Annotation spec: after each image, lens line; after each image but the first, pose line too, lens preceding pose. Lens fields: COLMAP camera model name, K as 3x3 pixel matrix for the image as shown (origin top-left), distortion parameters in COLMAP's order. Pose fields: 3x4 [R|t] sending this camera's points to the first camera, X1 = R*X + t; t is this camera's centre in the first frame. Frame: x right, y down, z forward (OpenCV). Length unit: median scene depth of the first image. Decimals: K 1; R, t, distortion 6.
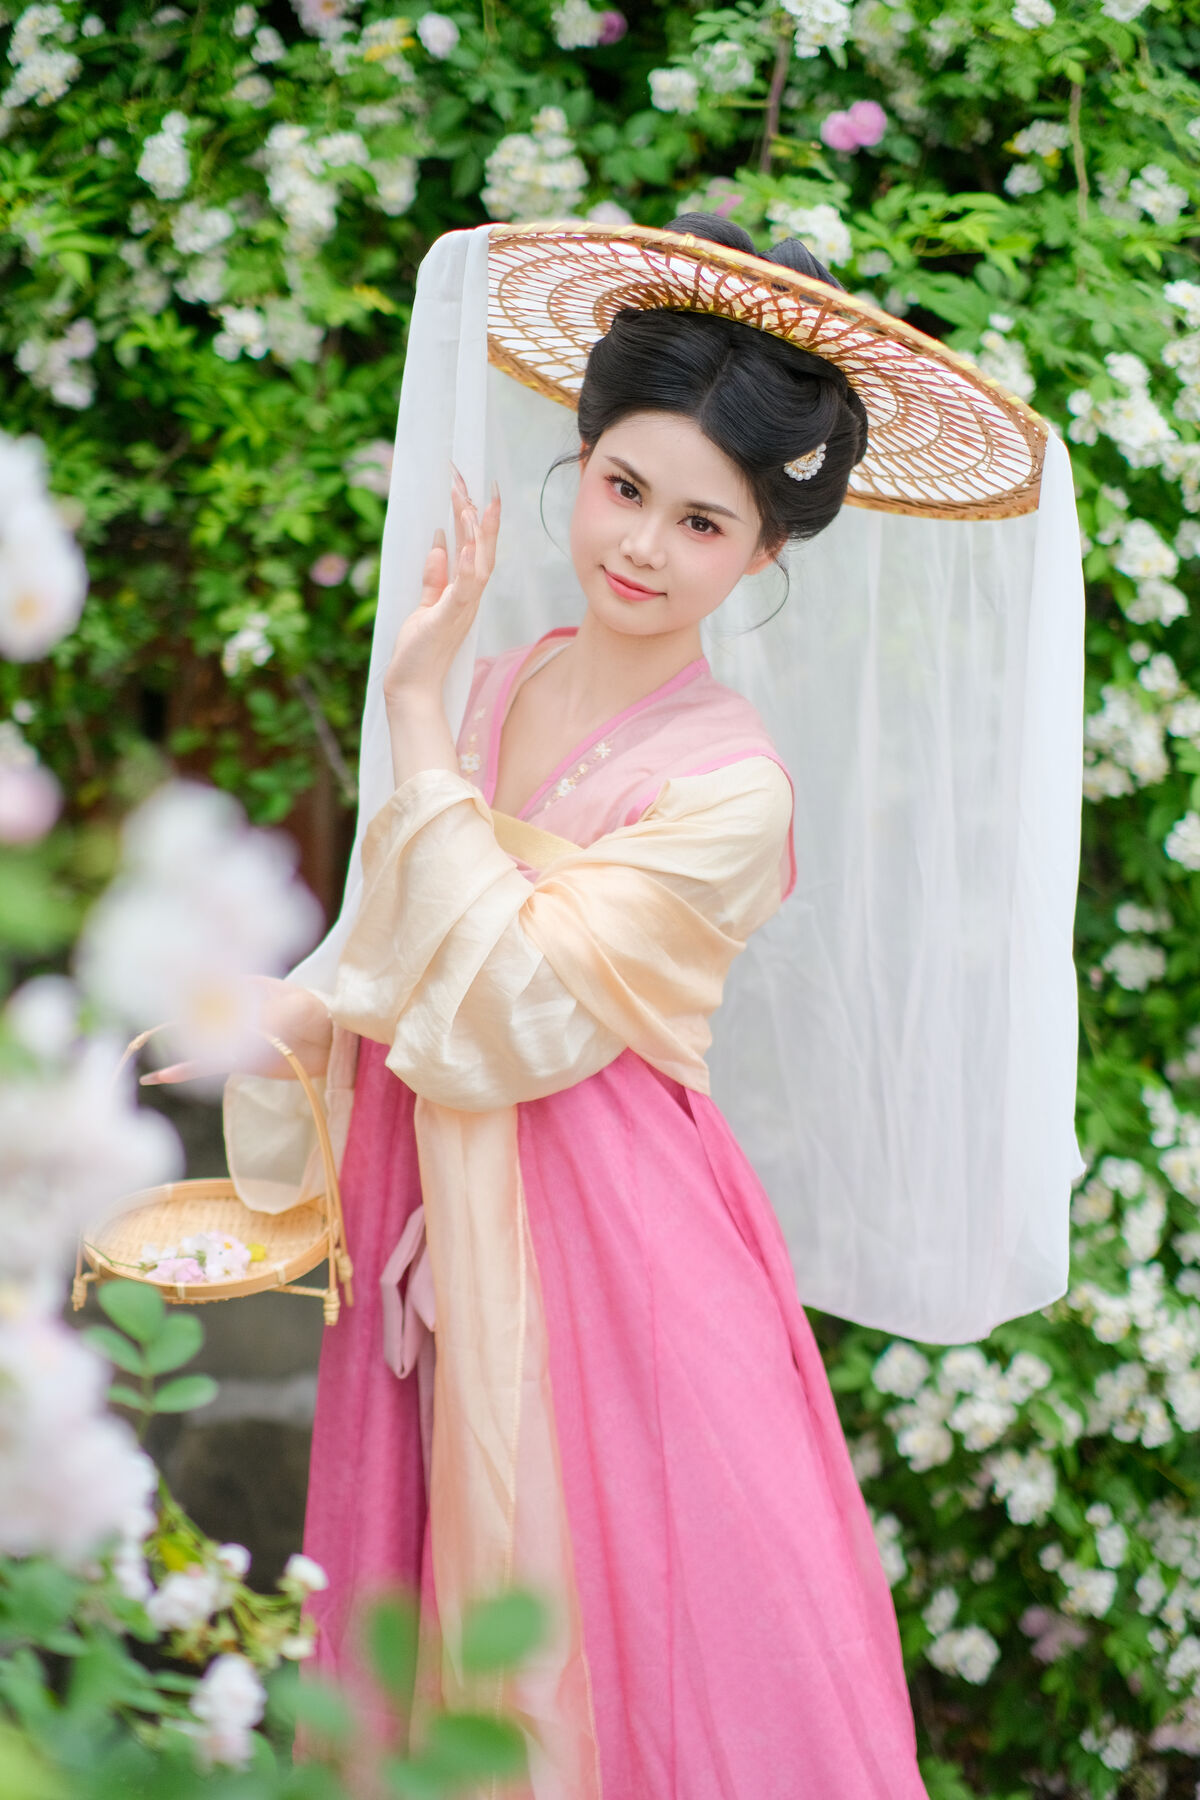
lens RADIAL K [[4437.3, 0, 660.2], [0, 4437.3, 899.9], [0, 0, 1]] dist [0.362488, -0.374209]
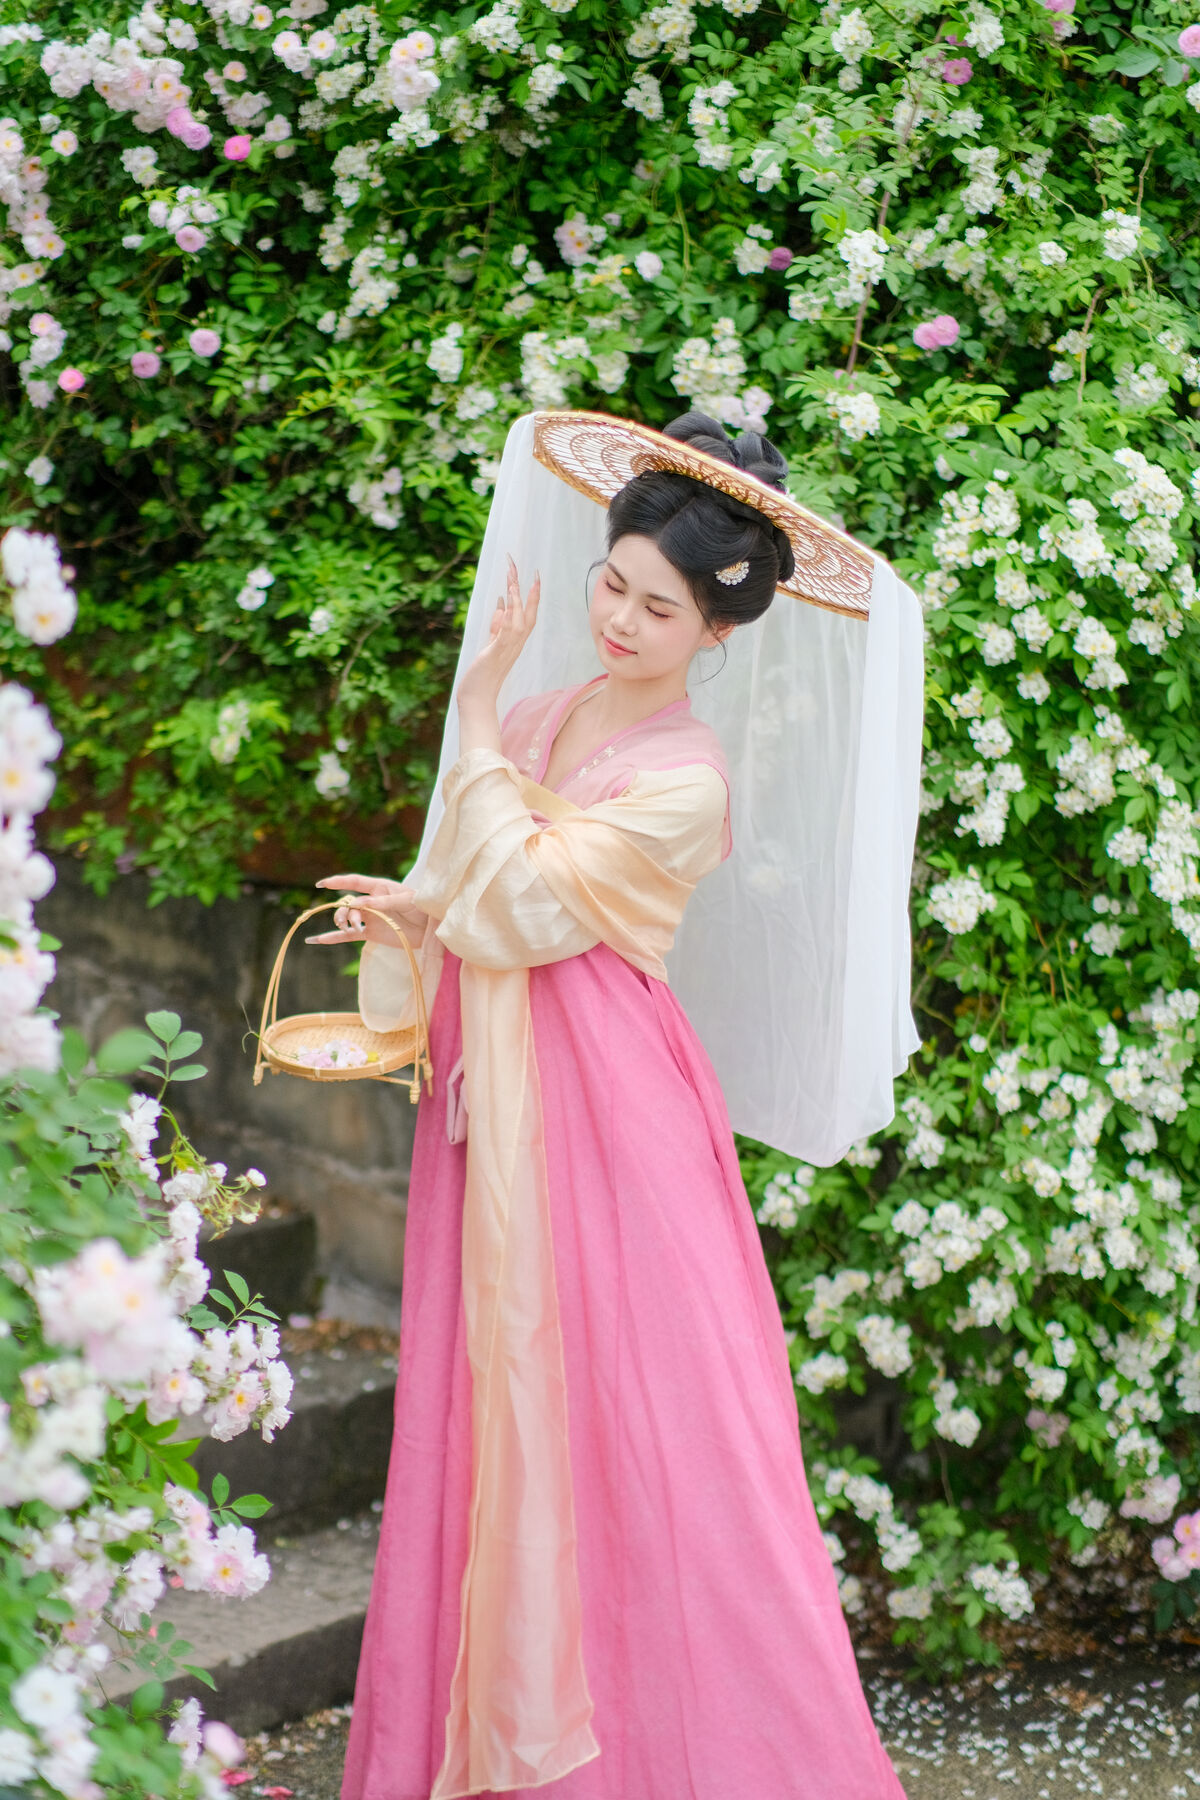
lens RADIAL K [[4437.3, 0, 660.2], [0, 4437.3, 899.9], [0, 0, 1]] dist [0.362488, -0.374209]
pose [[0.987882, 0.025201, -0.153147, 0.175377], [-0.029302, 0.999268, -0.024577, 0.039245], [0.152415, 0.028767, 0.987898, -0.372548]]
